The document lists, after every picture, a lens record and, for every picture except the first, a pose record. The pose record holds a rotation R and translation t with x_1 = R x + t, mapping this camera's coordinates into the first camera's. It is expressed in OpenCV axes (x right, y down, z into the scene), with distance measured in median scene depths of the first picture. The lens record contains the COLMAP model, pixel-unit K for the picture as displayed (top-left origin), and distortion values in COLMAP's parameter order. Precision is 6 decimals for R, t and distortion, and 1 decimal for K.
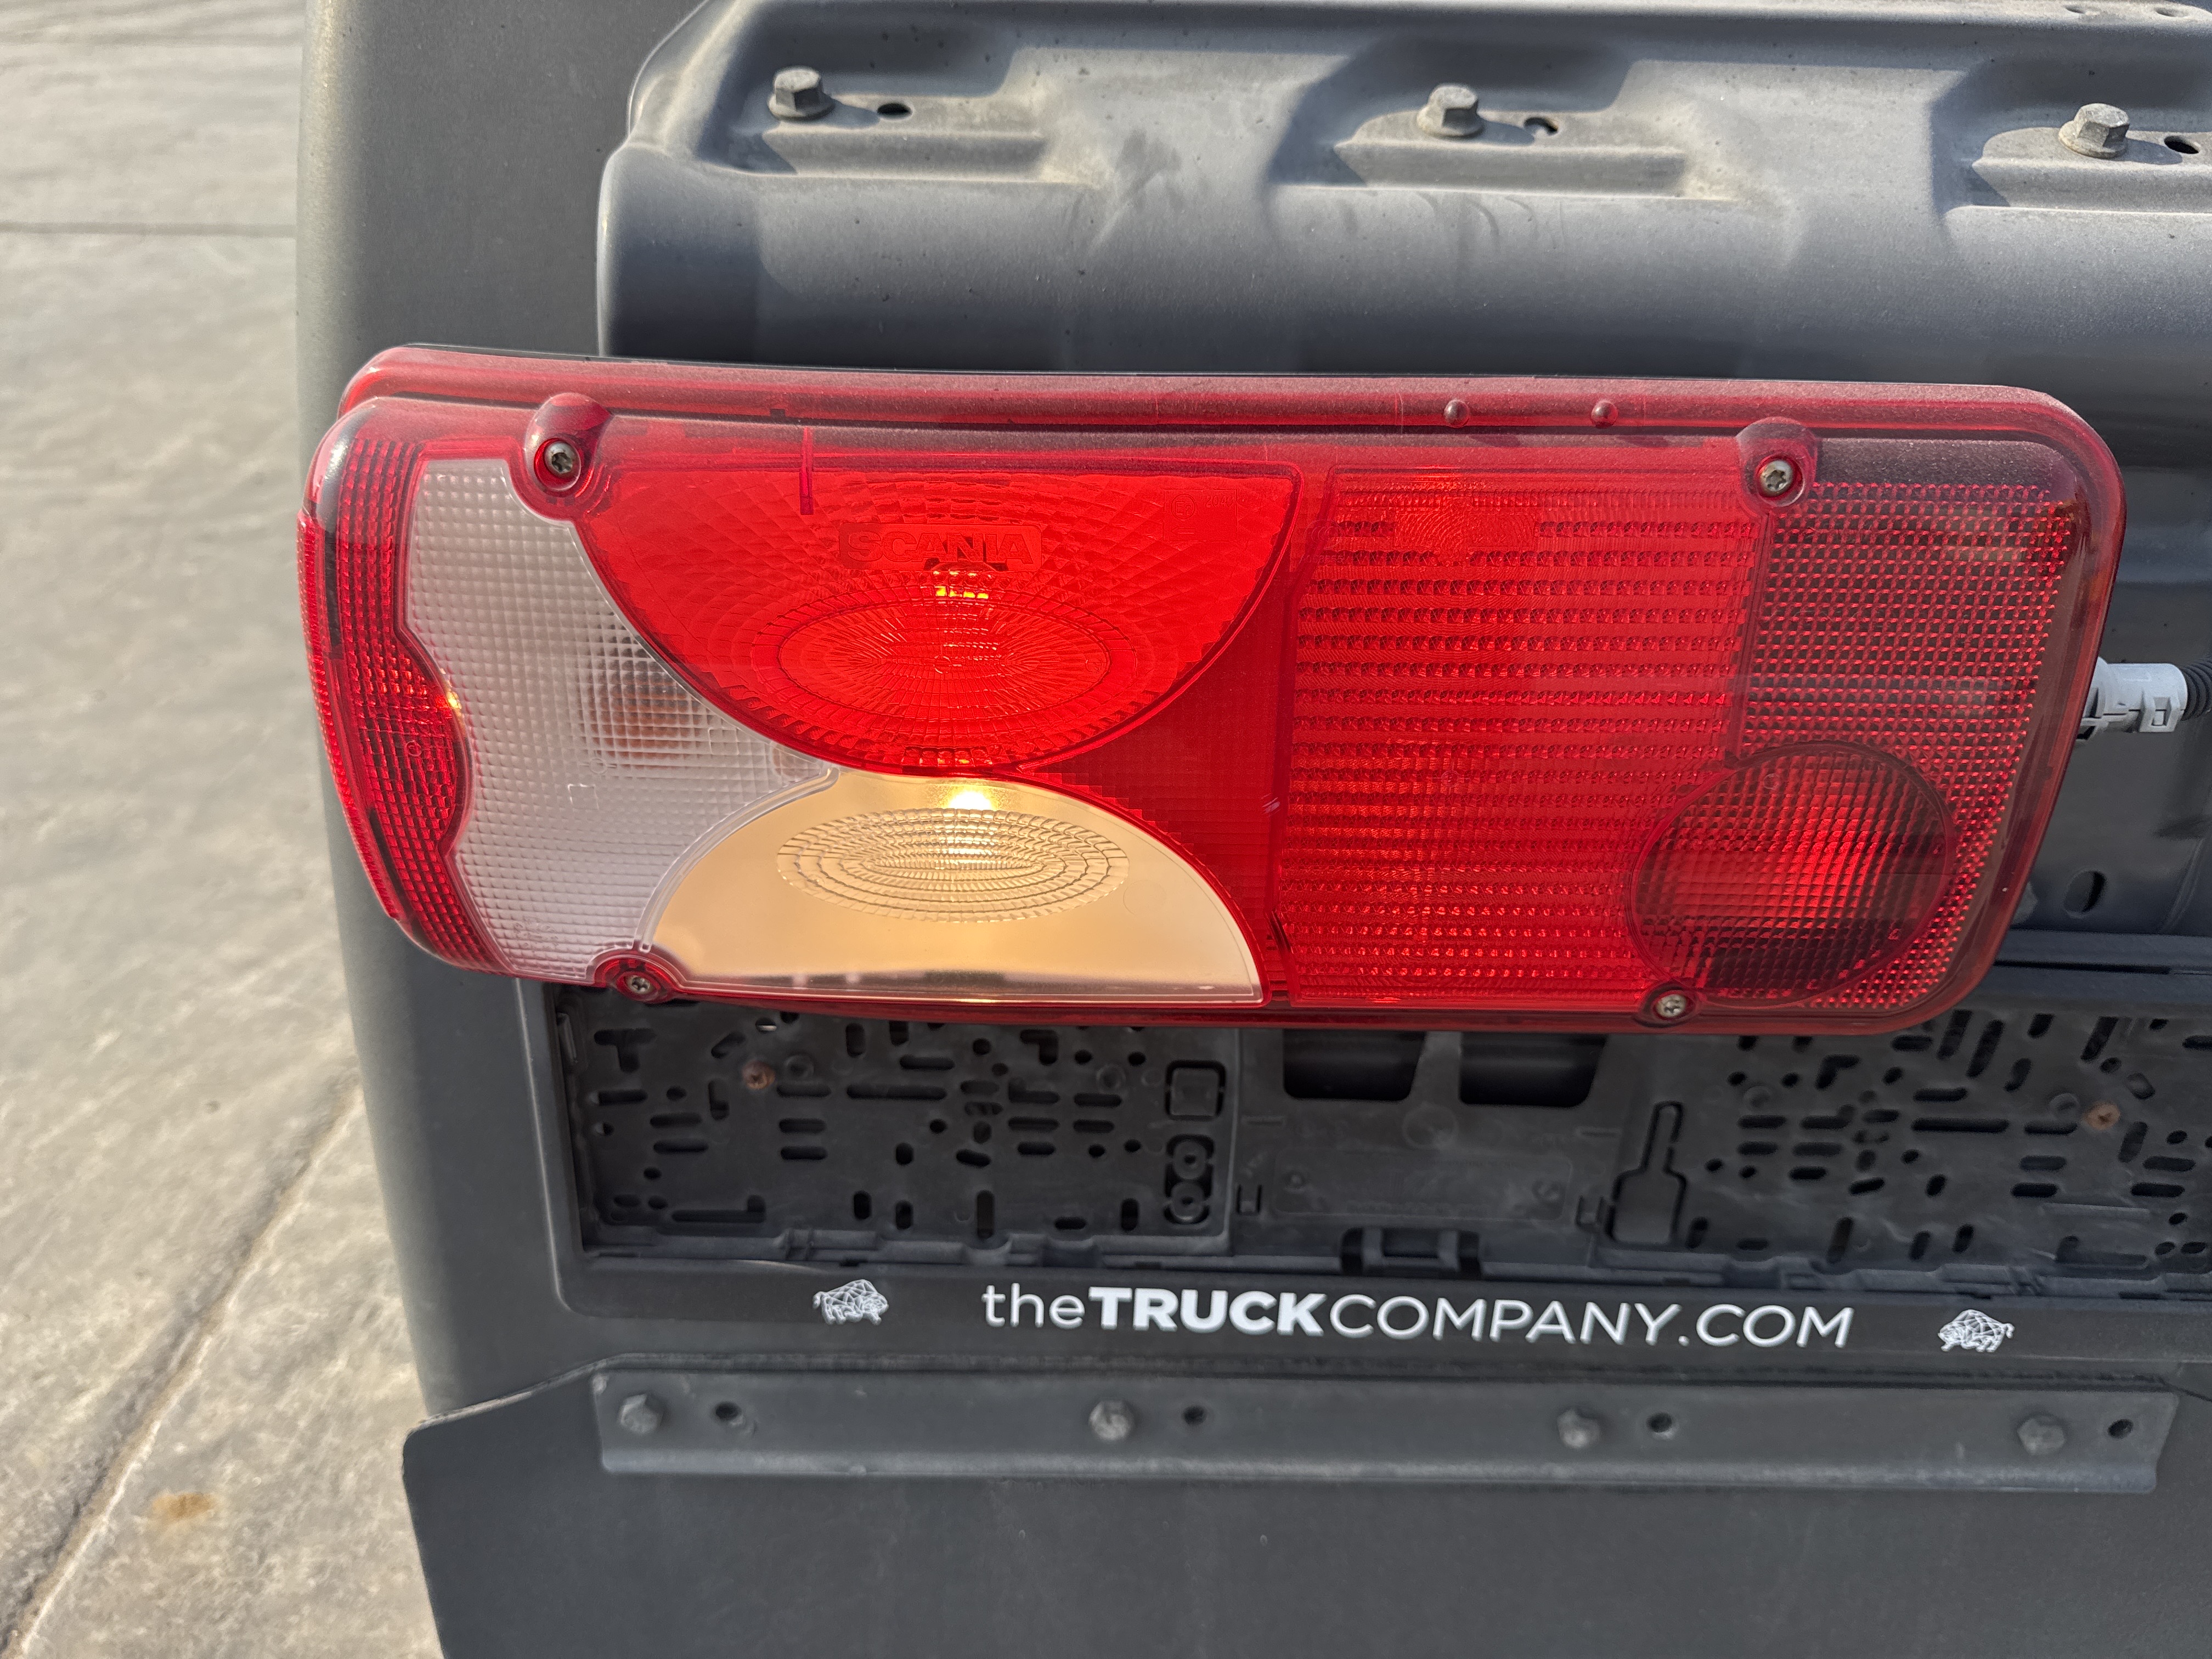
lens RADIAL K [[1538.5, 0, 1106.8], [0, 1538.5, 831.5], [0, 0, 1]] dist [-0.005757, -0.007131]
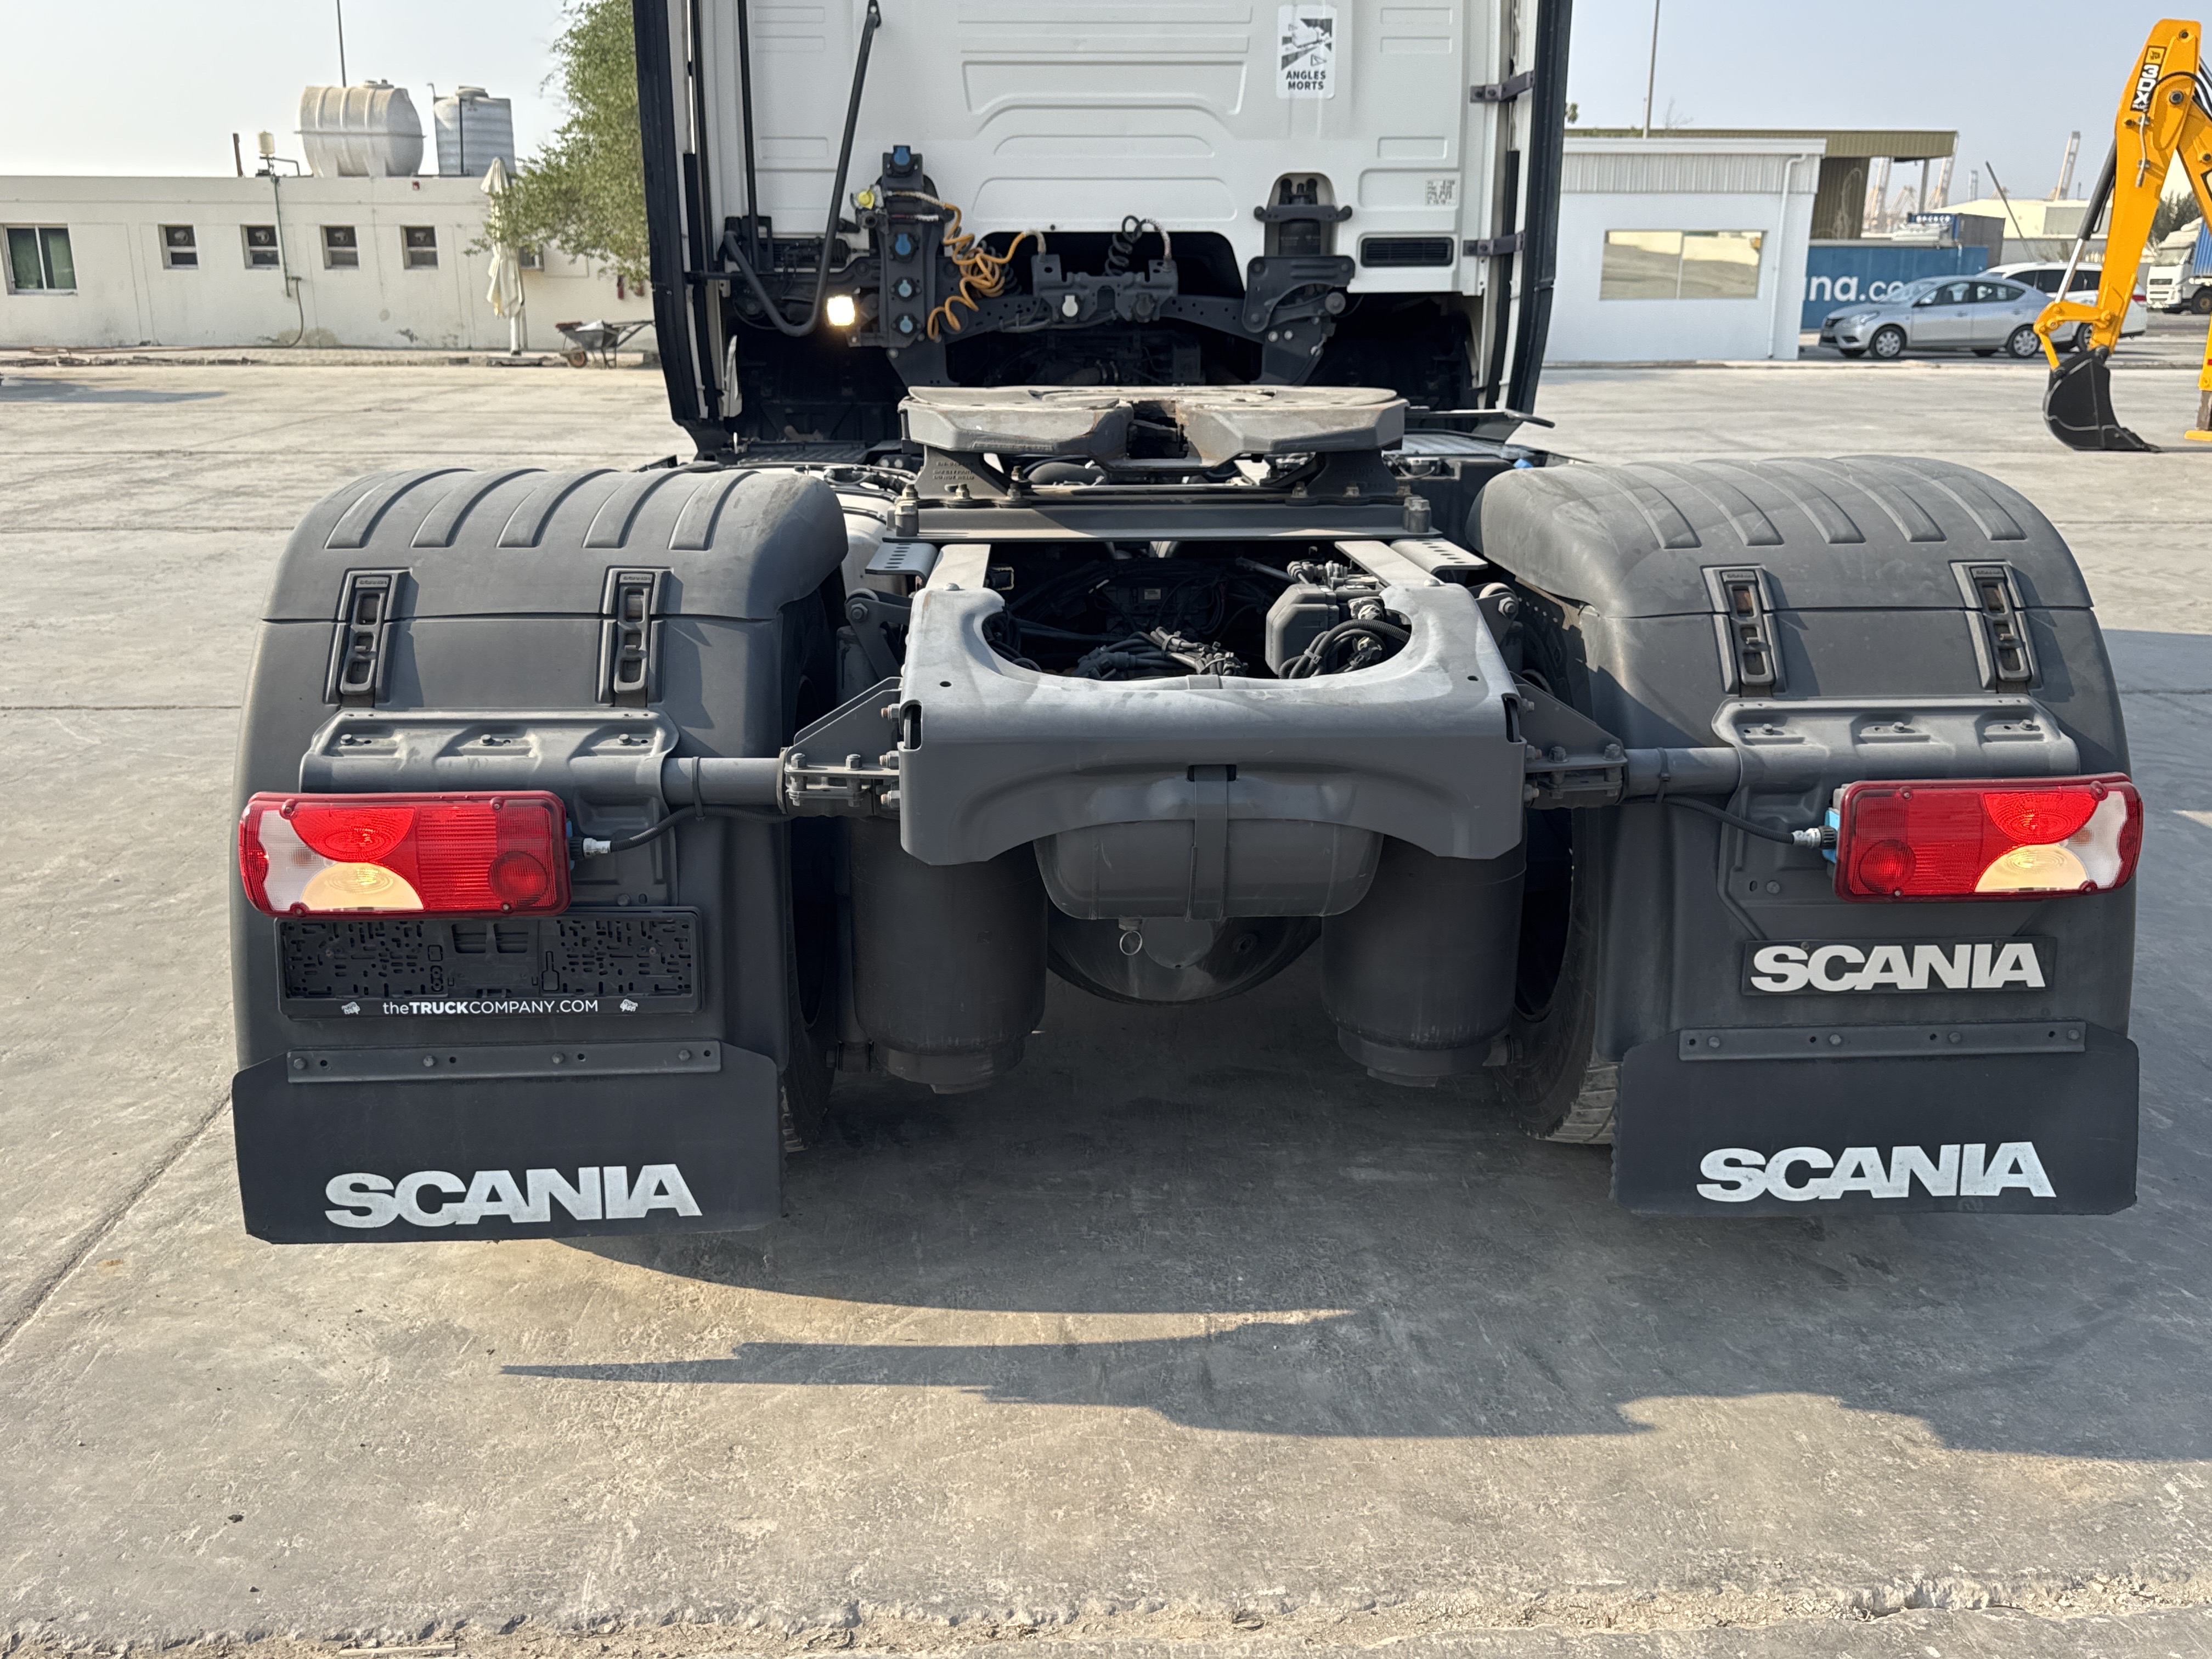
lens RADIAL K [[1569.9, 0, 1105.6], [0, 1569.9, 834.3], [0, 0, 1]] dist [-0.032191, -0.007869]
pose [[0.992731, -0.033124, 0.115704, 1.355613], [0.062183, 0.964283, -0.257471, 1.035940], [-0.103043, 0.262795, 0.959334, -3.294977]]
